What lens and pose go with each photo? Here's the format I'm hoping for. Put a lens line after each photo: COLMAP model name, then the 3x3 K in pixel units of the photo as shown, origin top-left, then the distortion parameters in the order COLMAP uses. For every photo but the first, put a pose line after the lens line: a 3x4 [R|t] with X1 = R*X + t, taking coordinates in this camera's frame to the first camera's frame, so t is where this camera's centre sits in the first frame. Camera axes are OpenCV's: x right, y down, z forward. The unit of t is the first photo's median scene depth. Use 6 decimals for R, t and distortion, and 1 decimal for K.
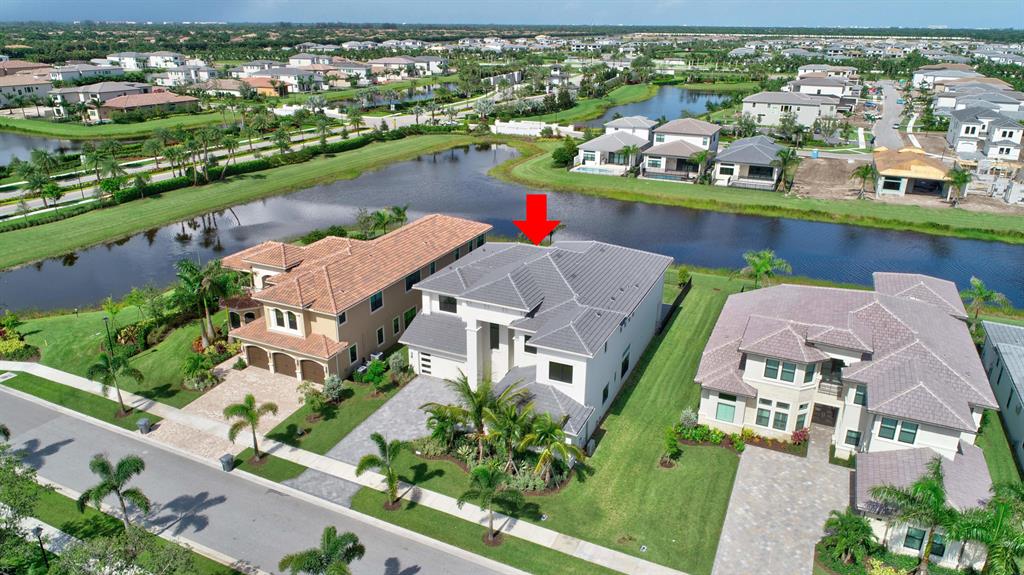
lens RADIAL K [[682.9, 0, 512.0], [0, 682.9, 287.5], [0, 0, 1]] dist [-0.001966, -0.002429]
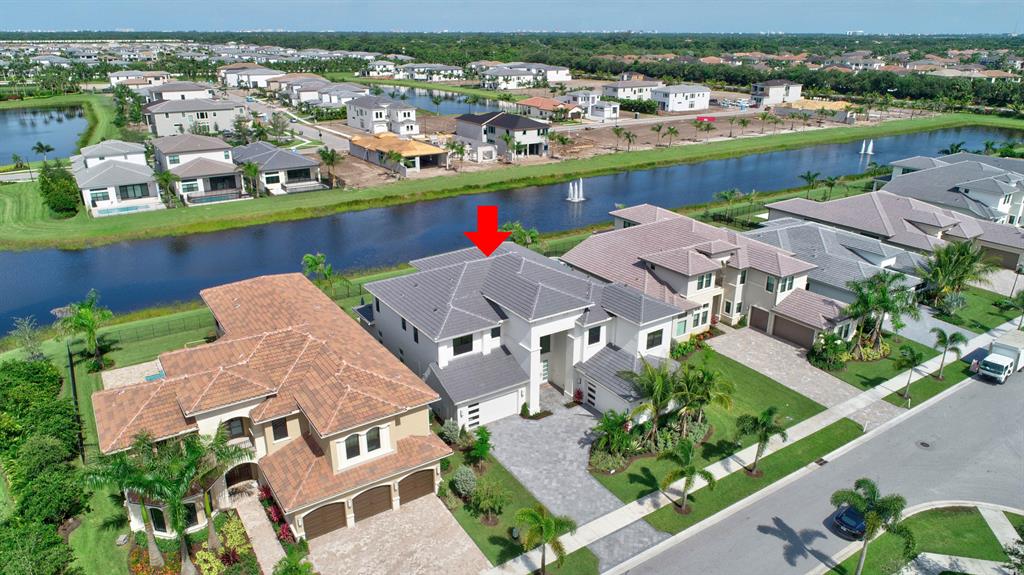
lens RADIAL K [[682.9, 0, 512.0], [0, 682.9, 287.5], [0, 0, 1]] dist [-0.001966, -0.002429]
pose [[0.523634, -0.305168, 0.795412, -0.742646], [0.308440, 0.938214, 0.156904, -0.165472], [-0.794149, 0.163177, 0.585406, 0.408336]]
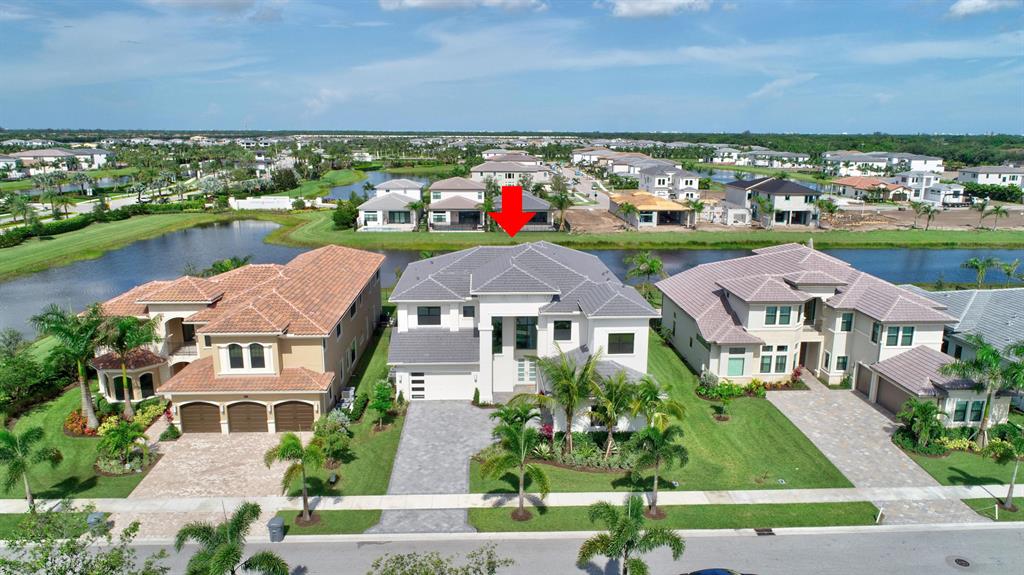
lens RADIAL K [[682.9, 0, 512.0], [0, 682.9, 287.5], [0, 0, 1]] dist [-0.001966, -0.002429]
pose [[0.885898, -0.105208, 0.451791, -0.389895], [0.167908, 0.980627, -0.100885, 0.094686], [-0.432425, 0.165233, 0.886401, 0.164627]]
